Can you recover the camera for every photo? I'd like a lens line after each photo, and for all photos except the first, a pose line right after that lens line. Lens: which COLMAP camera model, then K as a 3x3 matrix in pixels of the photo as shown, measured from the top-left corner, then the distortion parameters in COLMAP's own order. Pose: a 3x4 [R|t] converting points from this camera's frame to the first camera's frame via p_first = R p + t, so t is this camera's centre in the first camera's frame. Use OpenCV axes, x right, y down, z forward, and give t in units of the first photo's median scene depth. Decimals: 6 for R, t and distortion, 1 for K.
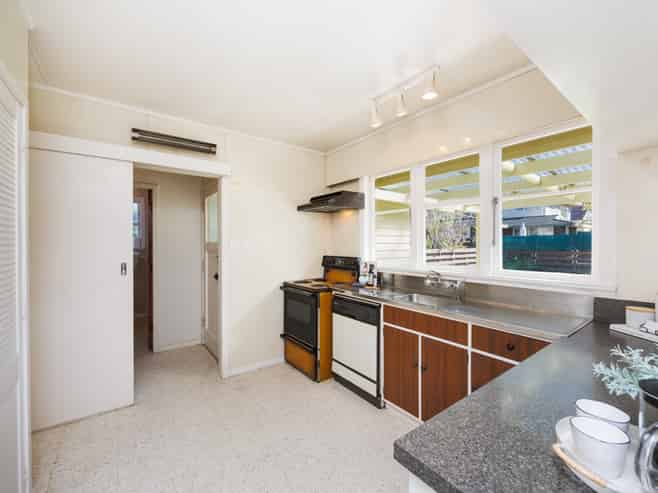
lens RADIAL K [[296.0, 0, 329.0], [0, 296.0, 246.5], [0, 0, 1]] dist [0.002080, 0.000158]
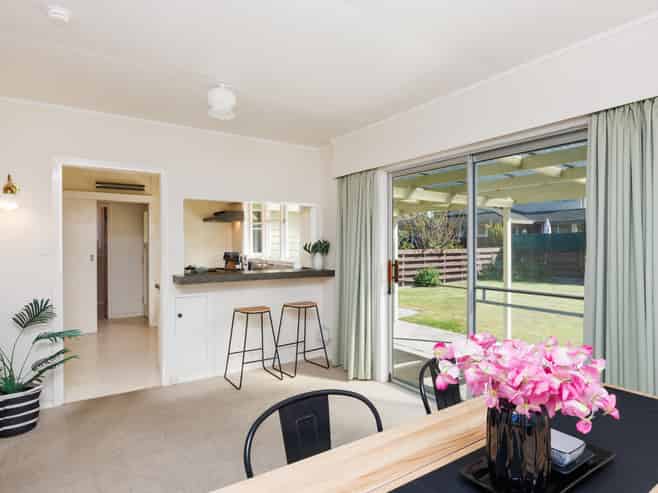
lens RADIAL K [[398.5, 0, 329.3], [0, 398.5, 246.3], [0, 0, 1]] dist [0.004174, 0.000183]
pose [[0.999506, -0.003012, -0.031288, 0.620428], [0.002892, 0.999988, -0.003876, 0.013145], [0.031299, 0.003784, 0.999503, -1.035290]]
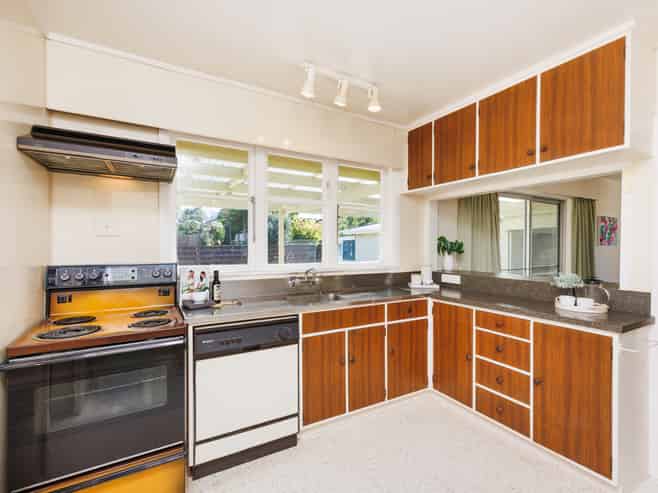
lens RADIAL K [[296.0, 0, 328.0], [0, 296.0, 243.8], [0, 0, 1]] dist [0.002080, 0.000158]
pose [[0.138954, -0.005885, 0.990281, -0.442994], [0.008360, 0.999954, 0.004769, -0.003114], [-0.990264, 0.007616, 0.138996, 0.574767]]
